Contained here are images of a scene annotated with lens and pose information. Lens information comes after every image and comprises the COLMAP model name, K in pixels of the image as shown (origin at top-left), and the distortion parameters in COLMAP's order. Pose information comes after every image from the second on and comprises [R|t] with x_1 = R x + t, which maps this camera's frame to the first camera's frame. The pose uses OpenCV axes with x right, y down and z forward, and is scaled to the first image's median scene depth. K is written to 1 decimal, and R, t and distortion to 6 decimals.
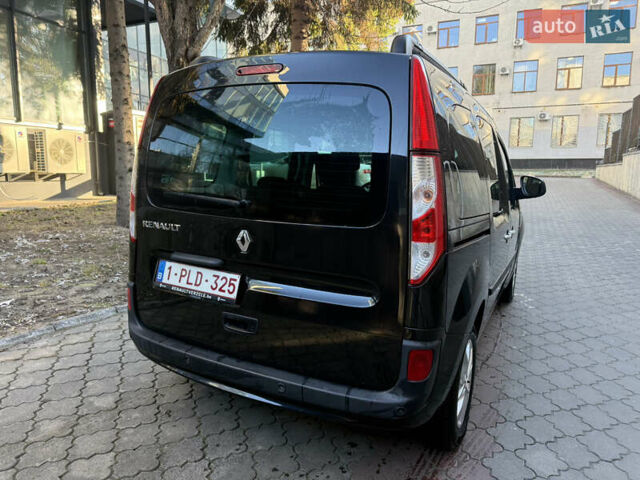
lens RADIAL K [[447.7, 0, 317.9], [0, 447.7, 234.1], [0, 0, 1]] dist [0.030954, -0.031920]
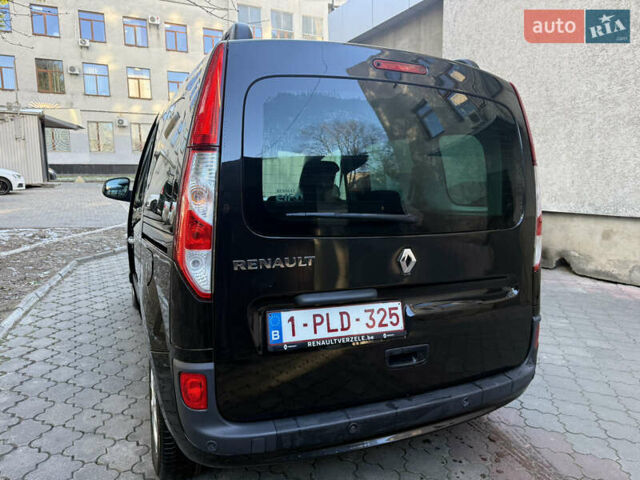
lens RADIAL K [[447.7, 0, 315.5], [0, 447.7, 243.7], [0, 0, 1]] dist [0.030954, -0.031920]
pose [[0.630106, -0.127368, 0.765992, -0.806390], [0.119749, 0.990594, 0.066208, -0.082595], [-0.767220, 0.050009, 0.639432, 0.497202]]
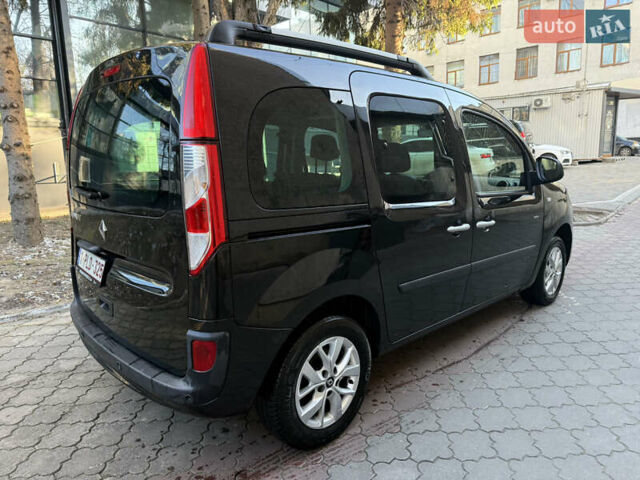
lens RADIAL K [[447.7, 0, 324.4], [0, 447.7, 237.0], [0, 0, 1]] dist [0.030954, -0.031920]
pose [[0.946780, 0.013813, -0.321586, 0.601248], [-0.004939, 0.999585, 0.028396, -0.001799], [0.321844, -0.025297, 0.946455, 0.111310]]
